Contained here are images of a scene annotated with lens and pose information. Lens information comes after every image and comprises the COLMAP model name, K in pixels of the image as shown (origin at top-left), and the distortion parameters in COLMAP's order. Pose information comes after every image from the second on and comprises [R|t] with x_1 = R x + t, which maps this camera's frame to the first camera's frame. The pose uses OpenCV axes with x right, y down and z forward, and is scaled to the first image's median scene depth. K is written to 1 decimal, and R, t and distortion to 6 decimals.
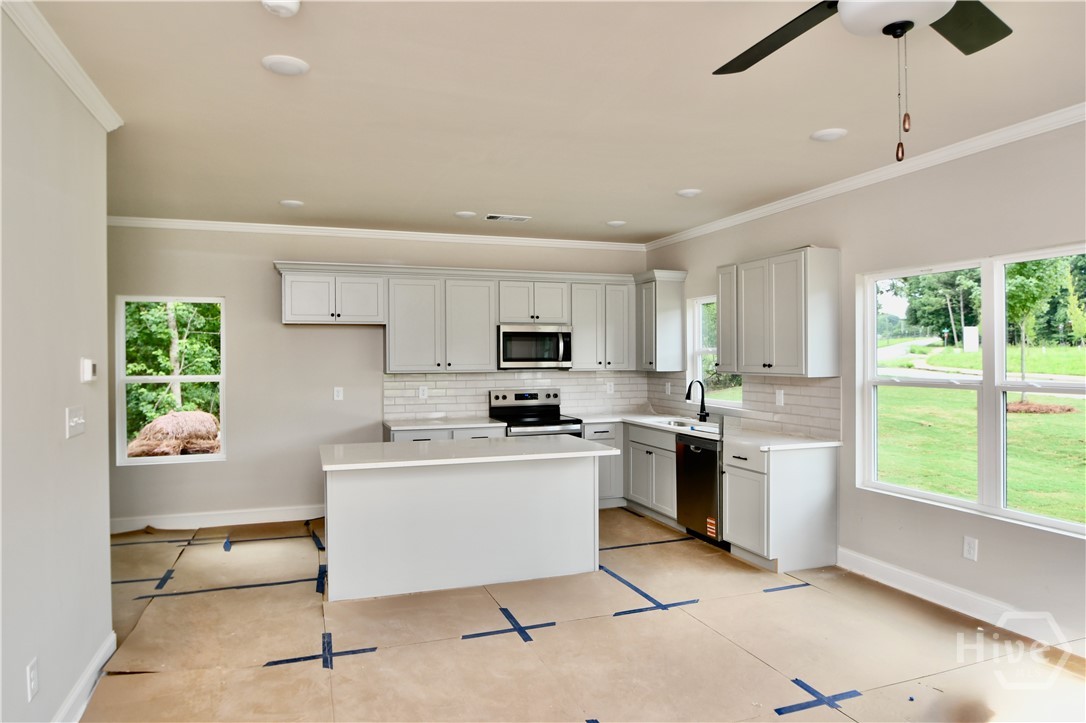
lens RADIAL K [[667.1, 0, 543.0], [0, 667.1, 361.5], [0, 0, 1]] dist [-0.000159, -0.000097]
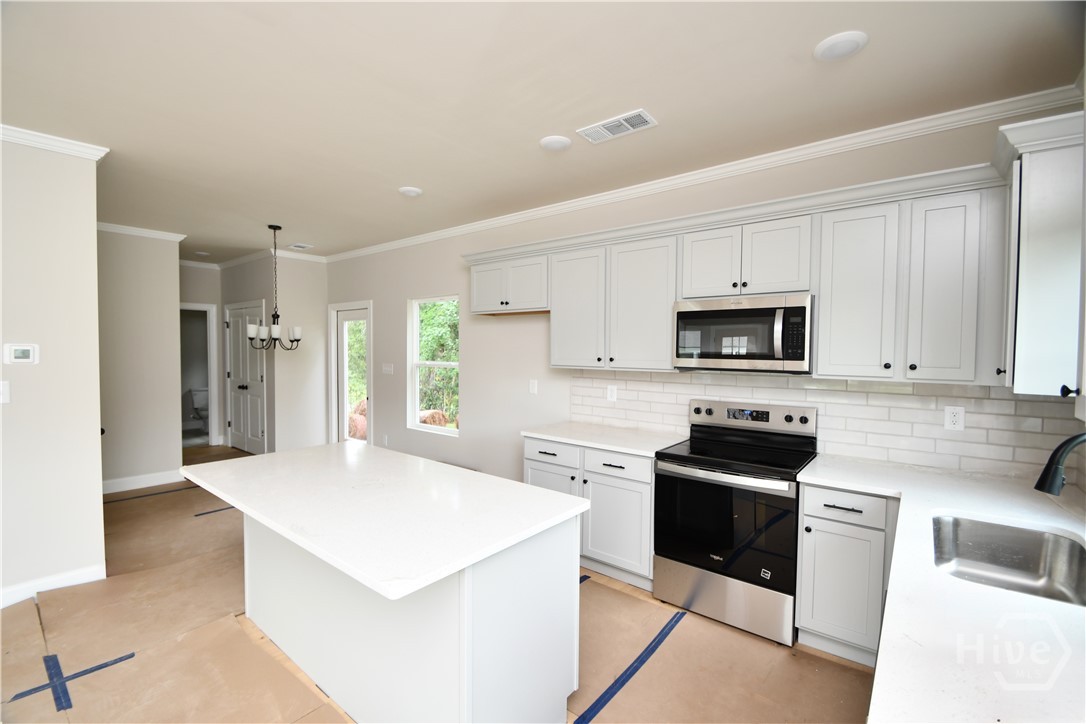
lens RADIAL K [[480.1, 0, 543.0], [0, 480.1, 362.0], [0, 0, 1]] dist [0.013558, -0.016584]
pose [[0.512565, 0.035713, -0.857905, 0.269050], [-0.017181, 0.999361, 0.031337, -0.007796], [0.858477, -0.001323, 0.512851, 0.626084]]
